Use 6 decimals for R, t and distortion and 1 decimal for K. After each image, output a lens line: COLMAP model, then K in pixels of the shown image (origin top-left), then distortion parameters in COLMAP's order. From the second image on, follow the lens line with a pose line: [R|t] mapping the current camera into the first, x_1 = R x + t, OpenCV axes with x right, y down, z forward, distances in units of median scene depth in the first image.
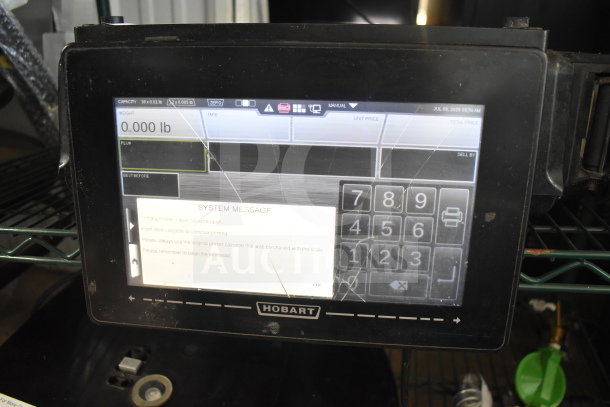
lens RADIAL K [[468.7, 0, 302.9], [0, 468.7, 207.2], [0, 0, 1]] dist [-0.106476, 0.023013]
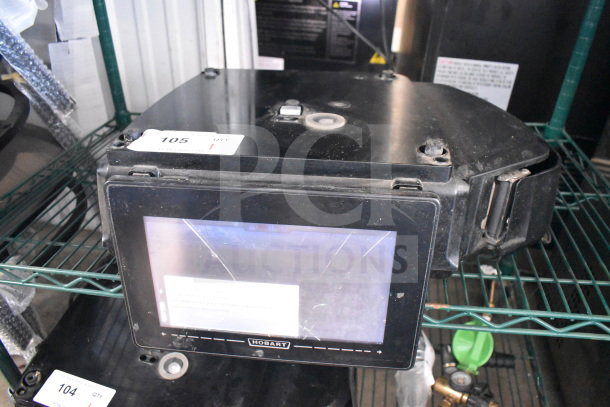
lens RADIAL K [[468.7, 0, 305.8], [0, 468.7, 205.1], [0, 0, 1]] dist [-0.106476, 0.023013]
pose [[0.999825, -0.004905, 0.018039, 0.062093], [0.001336, 0.981250, 0.192736, -0.505245], [-0.018646, -0.192678, 0.981085, -0.389865]]
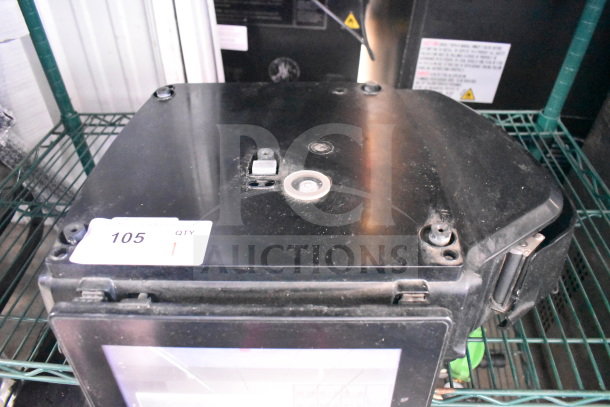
lens RADIAL K [[468.7, 0, 306.5], [0, 468.7, 205.7], [0, 0, 1]] dist [-0.106476, 0.023013]
pose [[0.994833, -0.071815, 0.071760, 0.056404], [0.043418, 0.939892, 0.338700, -0.884514], [-0.091771, -0.333834, 0.938154, -0.046227]]
